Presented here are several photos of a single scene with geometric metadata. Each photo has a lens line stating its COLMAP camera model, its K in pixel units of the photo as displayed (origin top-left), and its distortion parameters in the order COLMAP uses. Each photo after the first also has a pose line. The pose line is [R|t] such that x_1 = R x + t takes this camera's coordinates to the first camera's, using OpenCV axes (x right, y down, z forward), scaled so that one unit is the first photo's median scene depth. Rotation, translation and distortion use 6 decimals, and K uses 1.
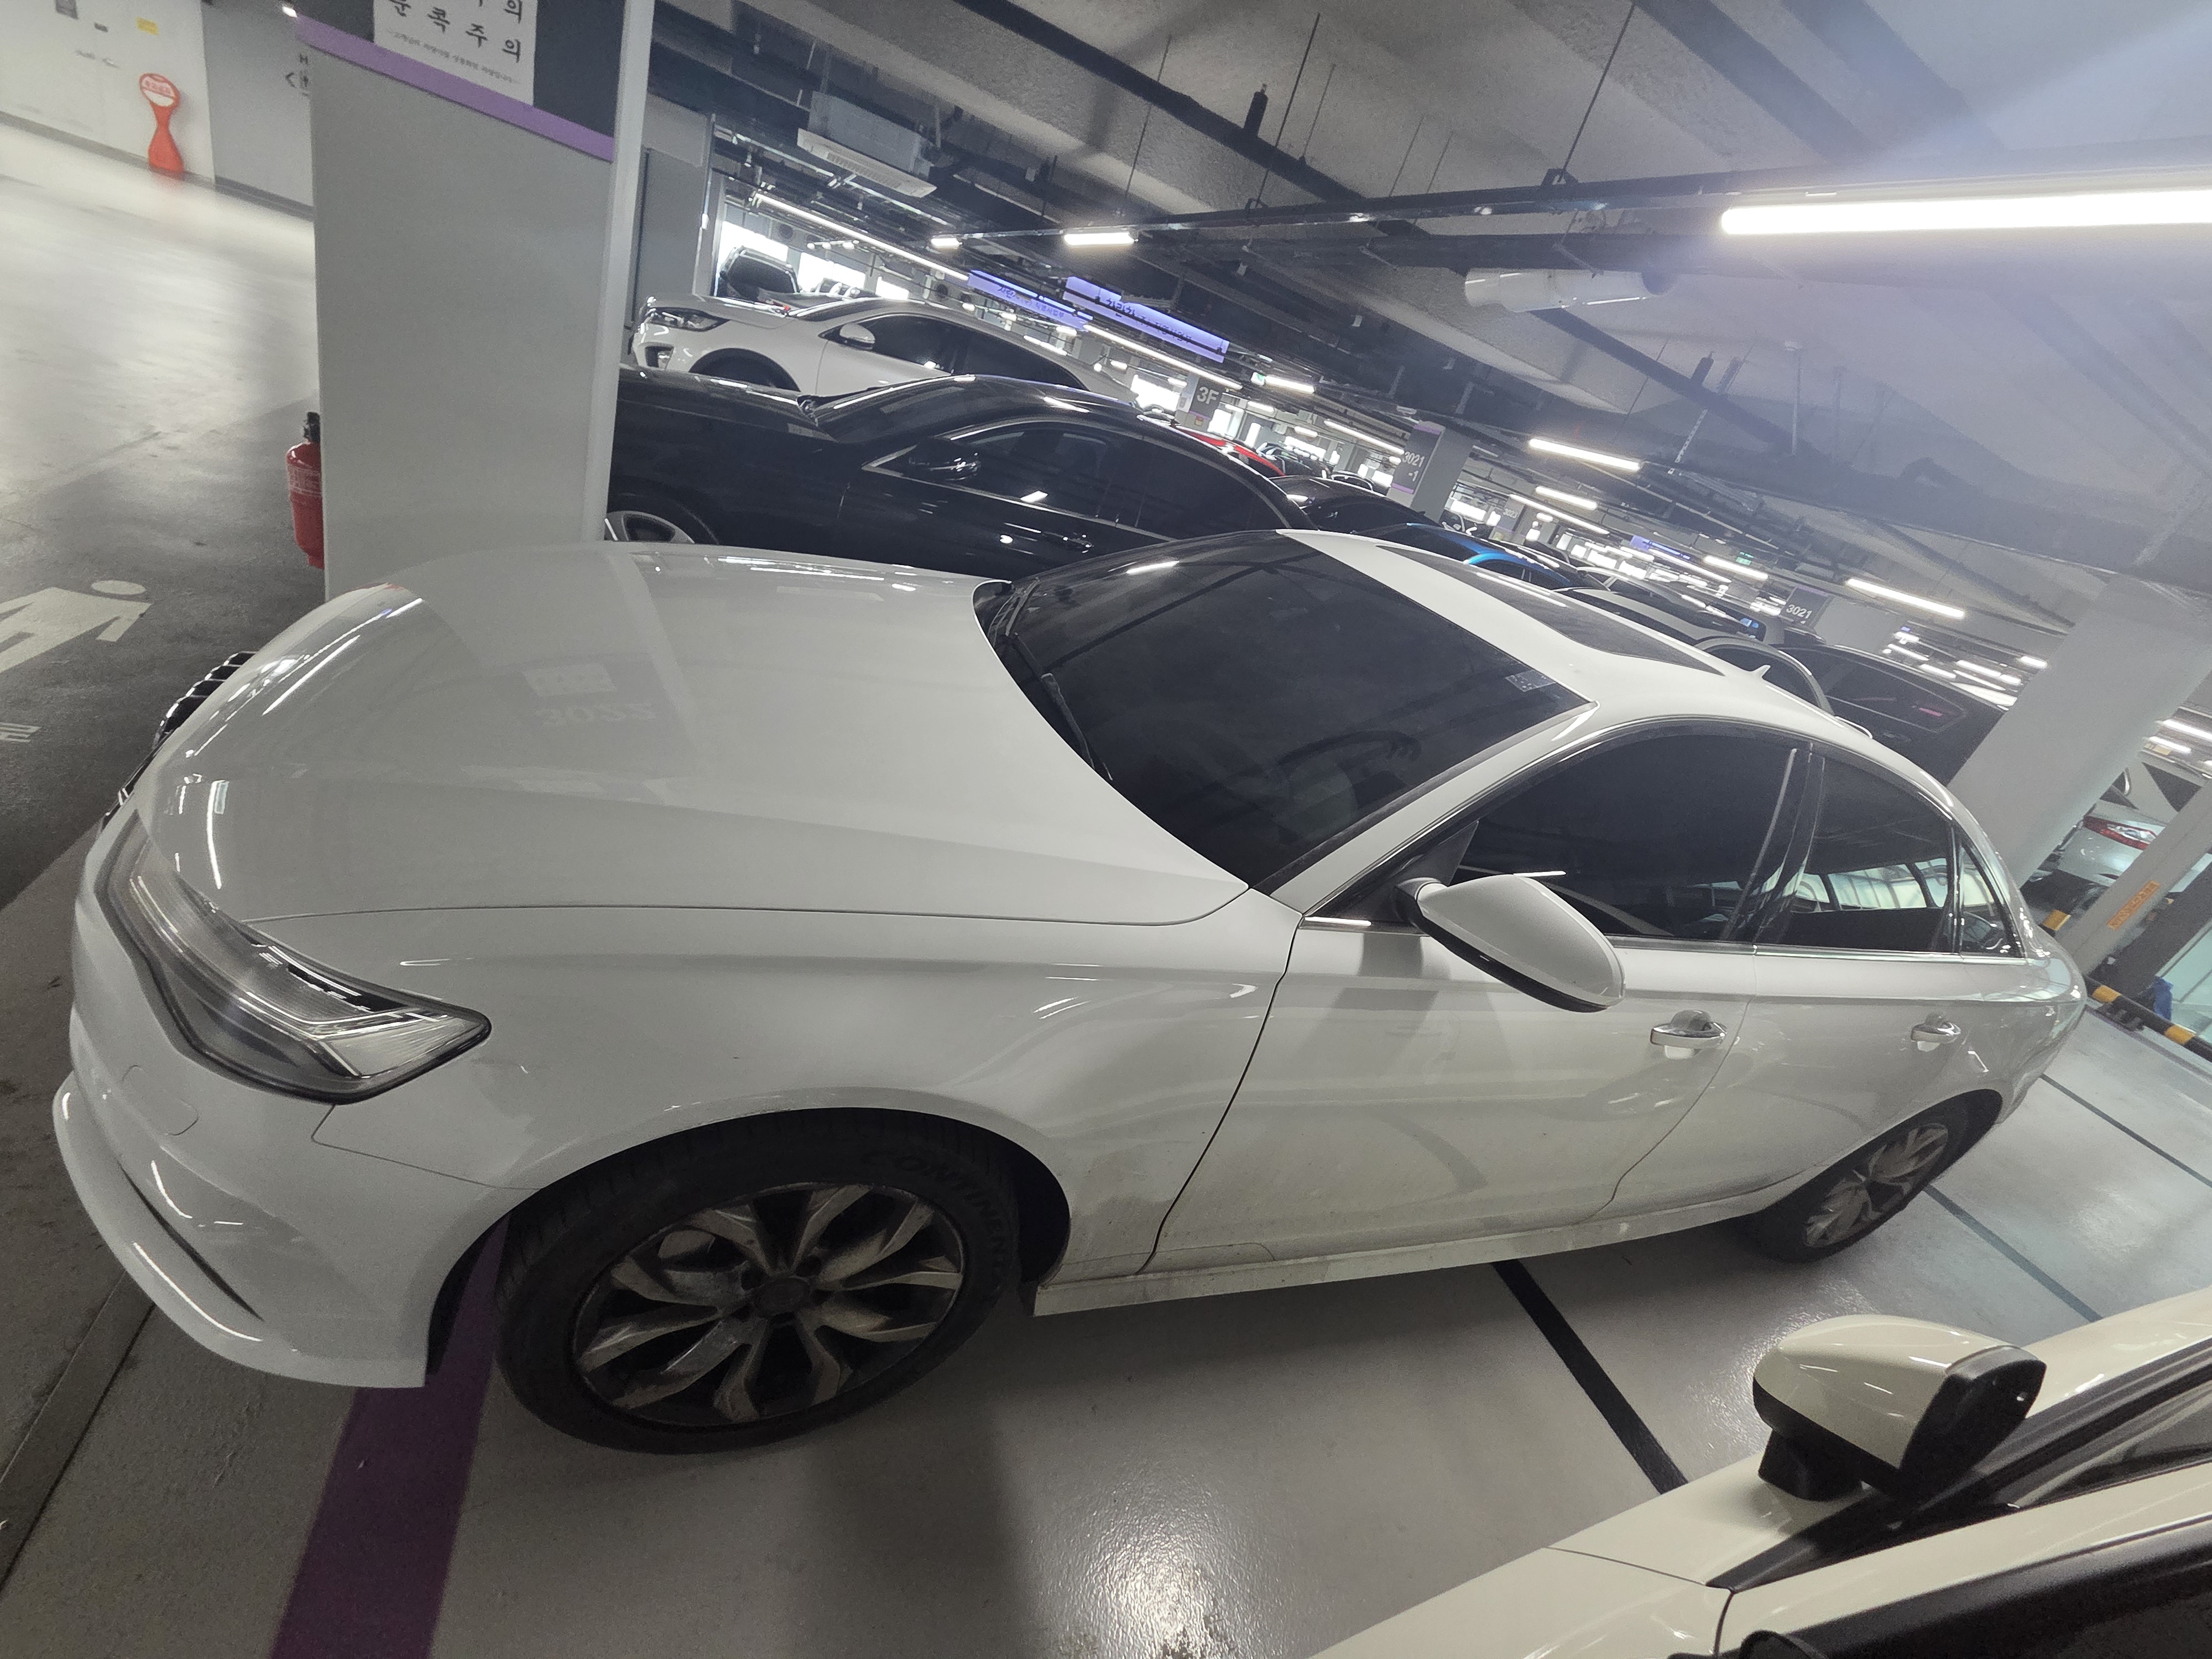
lens RADIAL K [[917.3, 0, 1119.8], [0, 917.3, 820.7], [0, 0, 1]] dist [-0.005052, -0.000540]
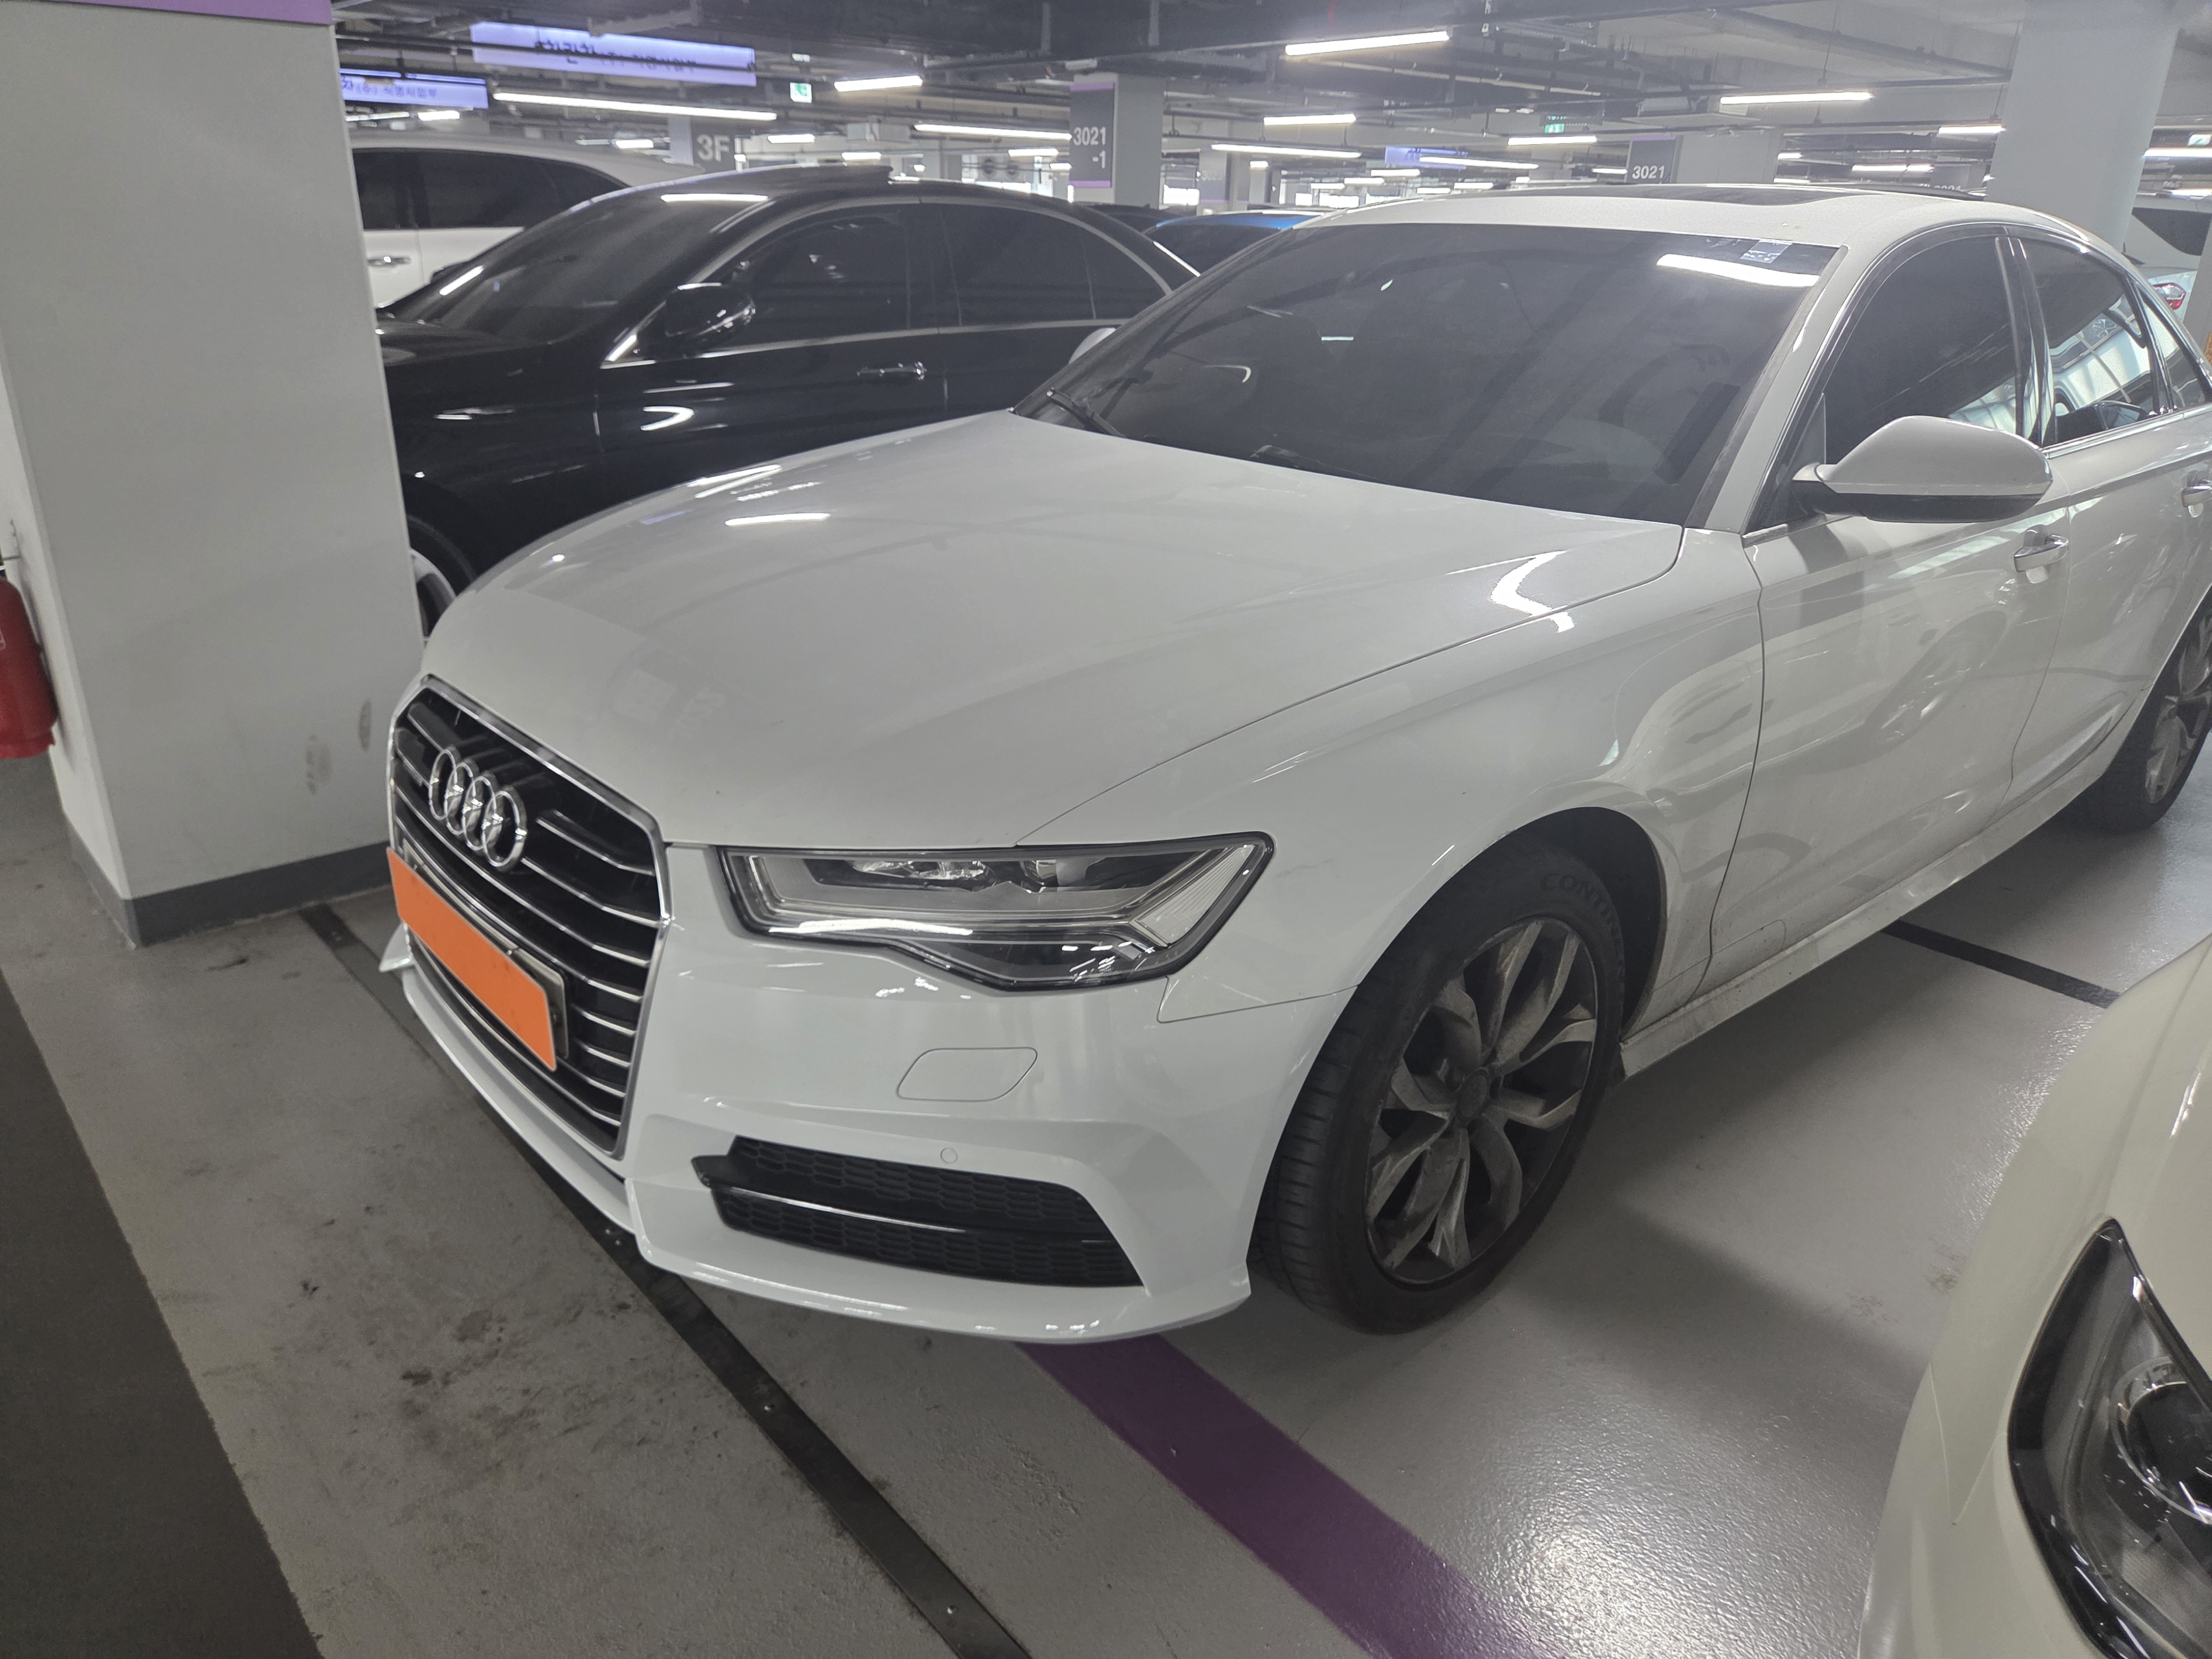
lens RADIAL K [[1523.0, 0, 1103.8], [0, 1523.0, 840.6], [0, 0, 1]] dist [0.045596, -0.058027]
pose [[0.892609, -0.403387, 0.201319, -0.116401], [0.400891, 0.914480, 0.054889, 0.005527], [-0.206244, 0.031712, 0.977987, -0.058181]]
